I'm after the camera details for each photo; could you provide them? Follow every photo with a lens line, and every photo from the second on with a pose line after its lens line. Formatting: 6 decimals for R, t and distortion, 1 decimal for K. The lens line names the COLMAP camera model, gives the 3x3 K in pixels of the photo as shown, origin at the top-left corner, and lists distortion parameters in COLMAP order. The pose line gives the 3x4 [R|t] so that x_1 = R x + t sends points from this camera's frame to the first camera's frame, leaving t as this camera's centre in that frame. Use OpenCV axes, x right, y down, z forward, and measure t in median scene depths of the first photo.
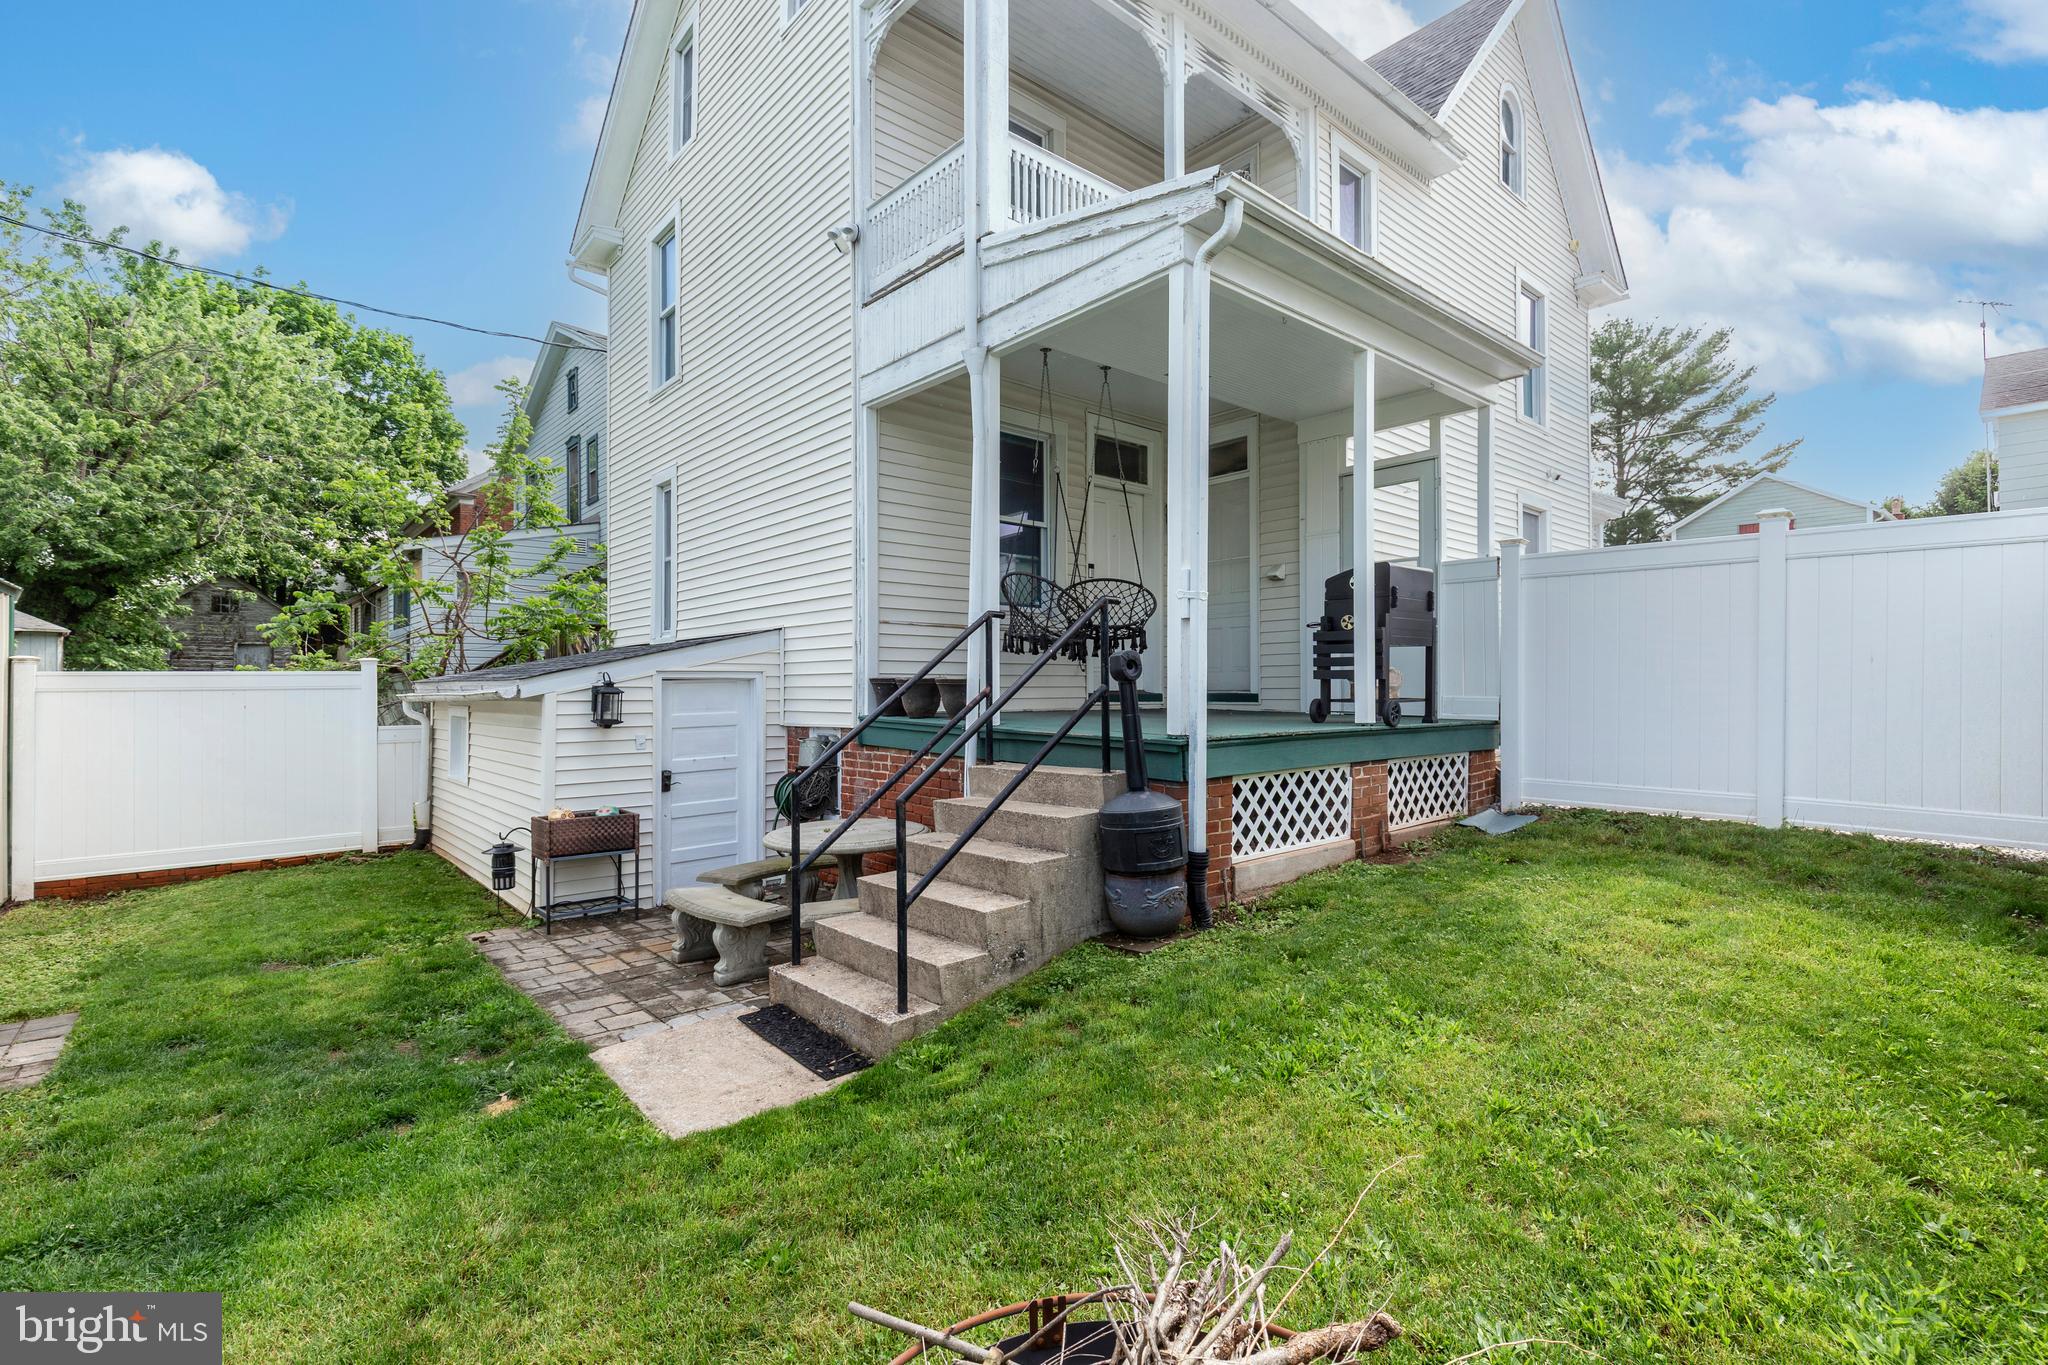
lens RADIAL K [[951.0, 0, 1039.9], [0, 951.0, 676.7], [0, 0, 1]] dist [0.007425, -0.000379]
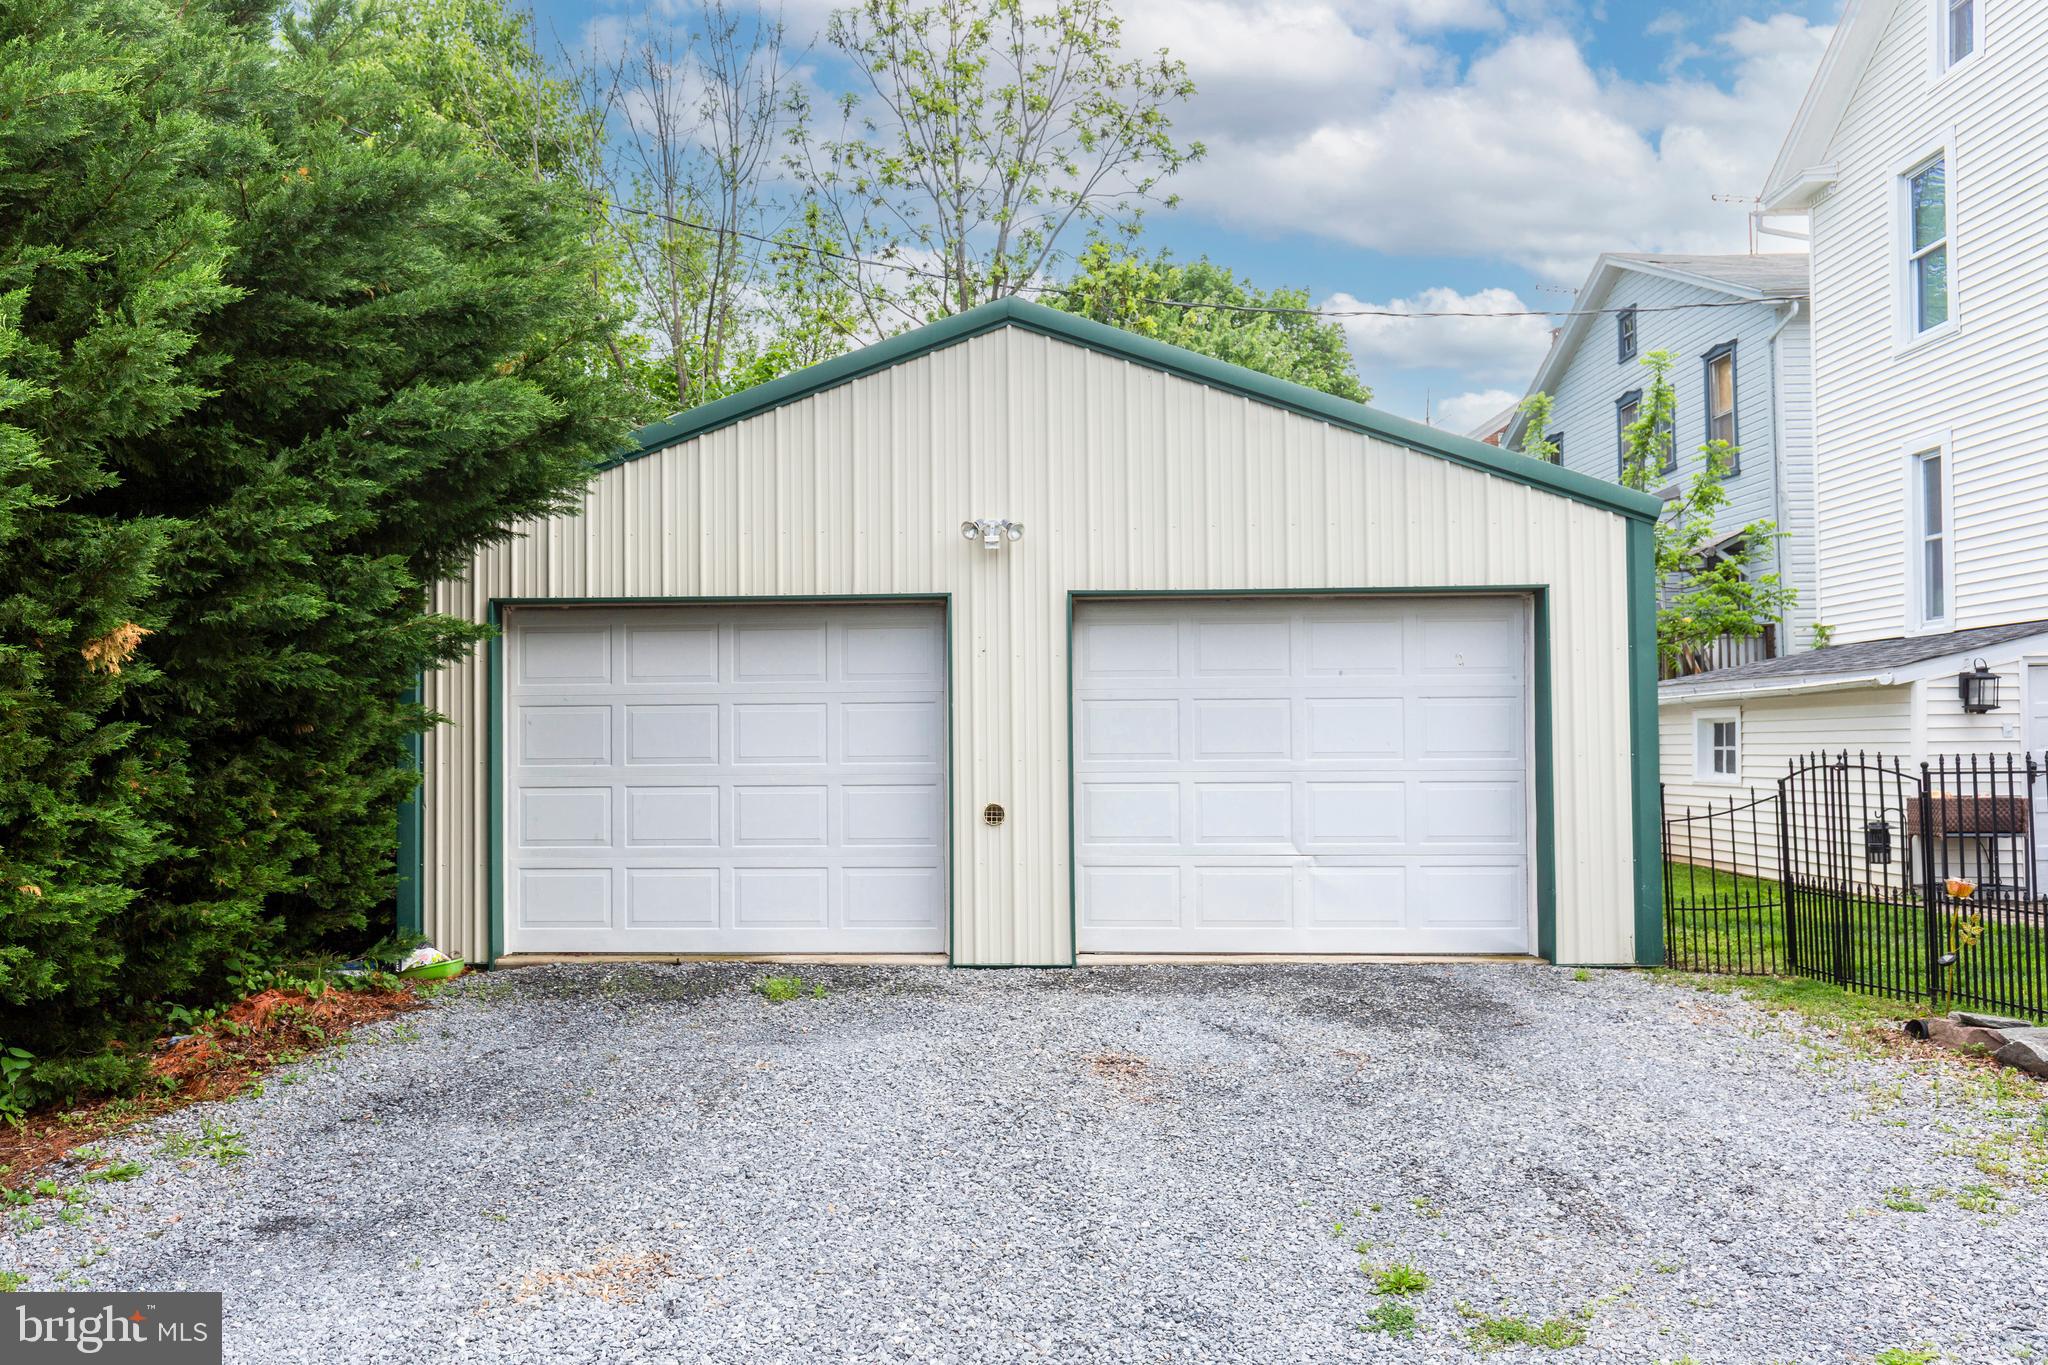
lens RADIAL K [[1500.5, 0, 898.1], [0, 1500.5, 704.7], [0, 0, 1]] dist [0.003604, -0.000359]
pose [[0.712200, -0.024990, -0.701531, -0.156287], [0.018814, 0.999687, -0.016512, 0.049315], [0.701724, -0.001439, 0.712447, -0.933234]]
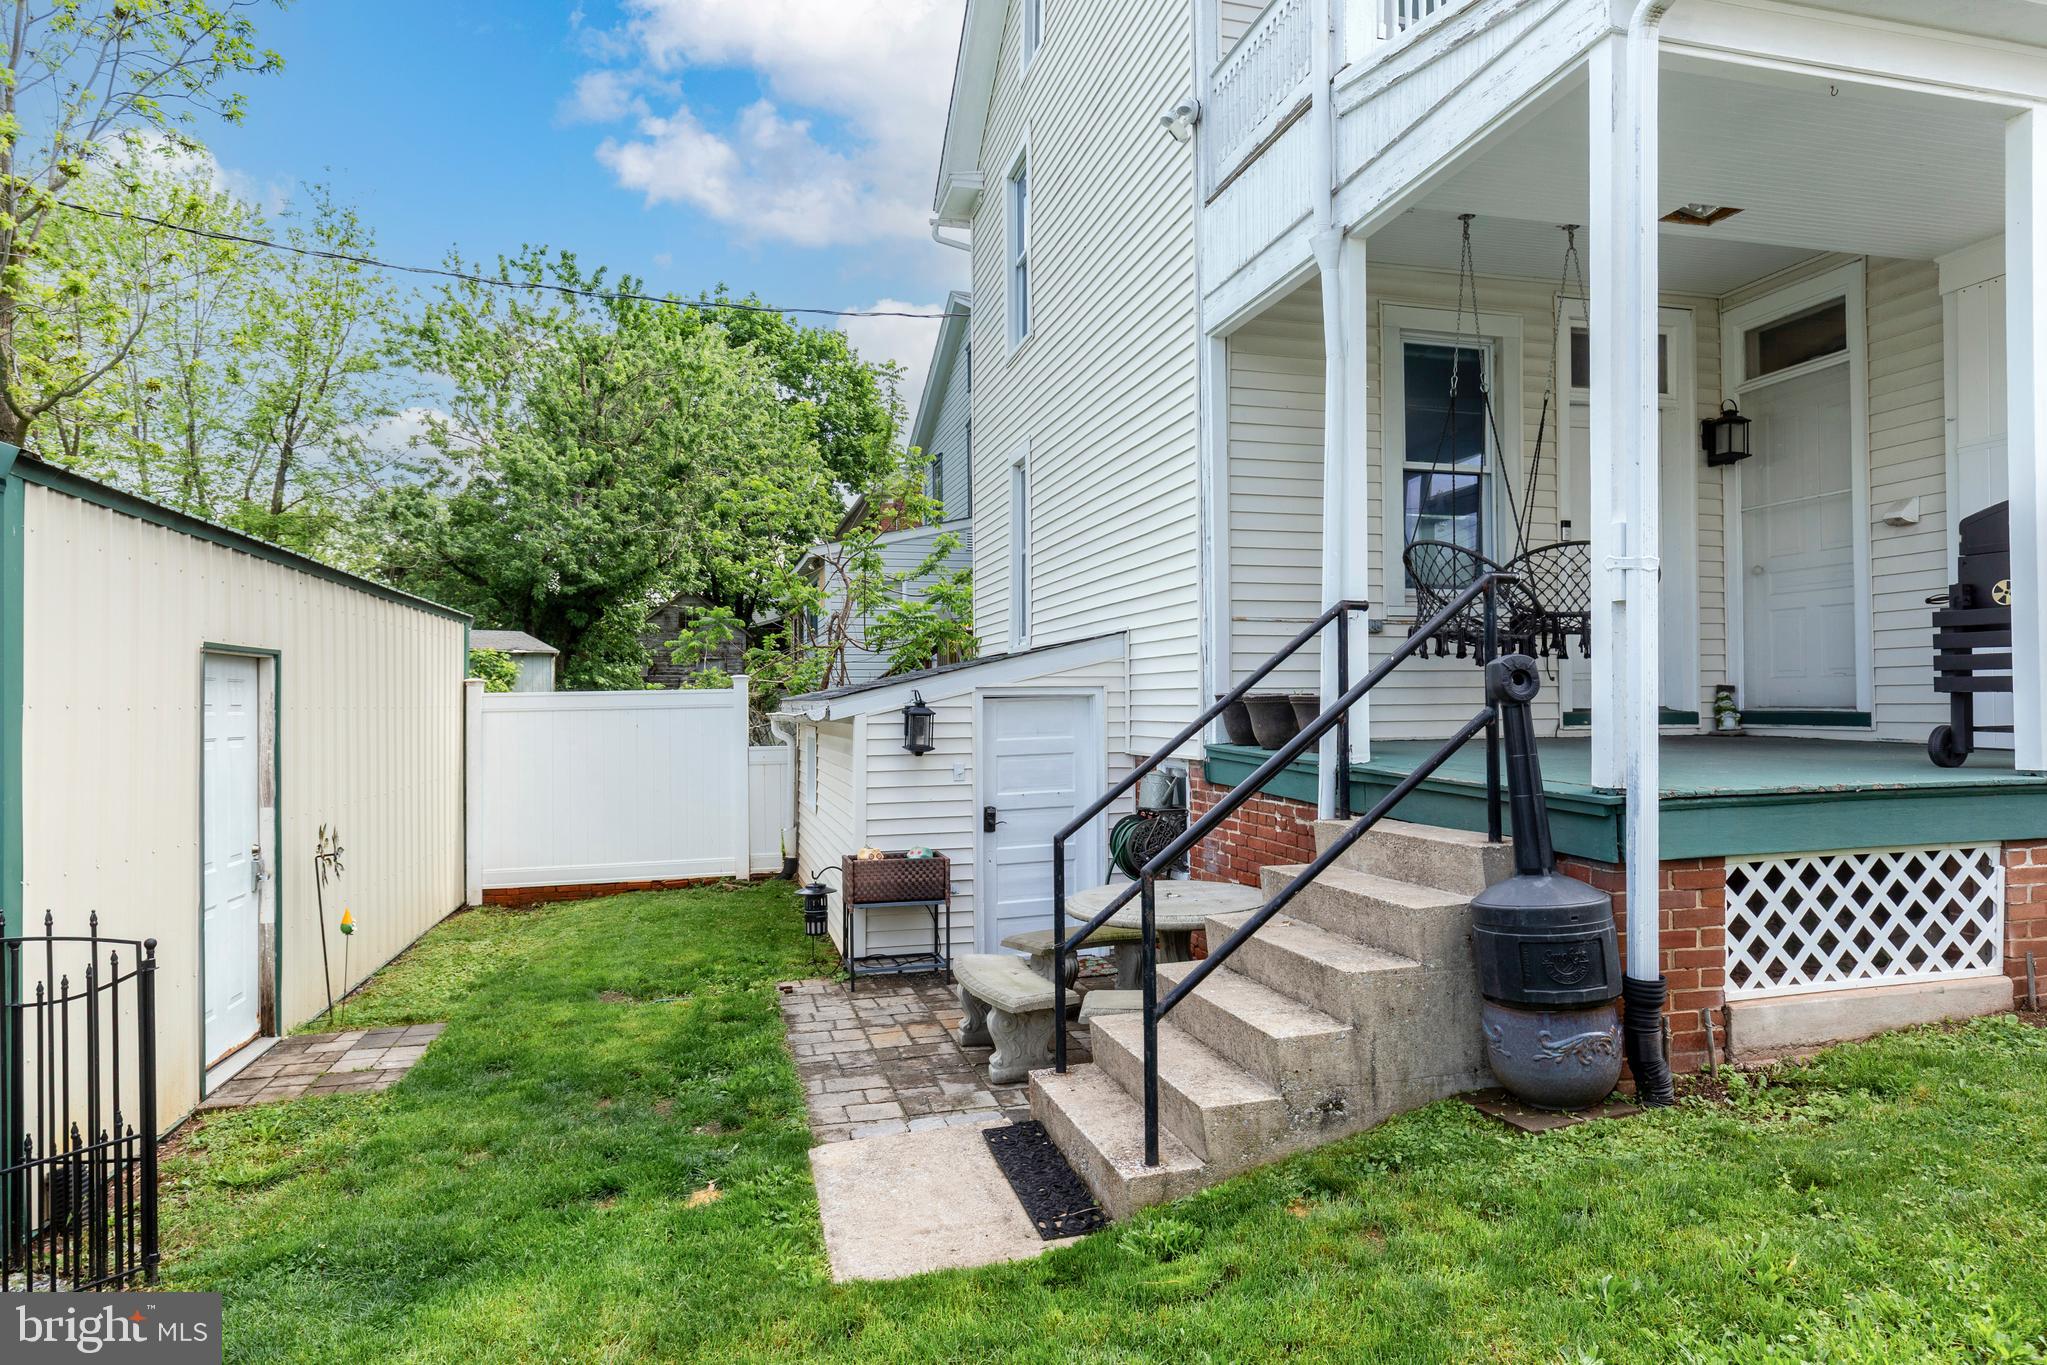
lens RADIAL K [[1191.5, 0, 1008.9], [0, 1191.5, 679.9], [0, 0, 1]] dist [0.005065, -0.001862]
pose [[0.893685, -0.013149, -0.448503, 0.098689], [0.012129, 0.999913, -0.005148, -0.007395], [0.448532, -0.000839, 0.893766, 0.081495]]
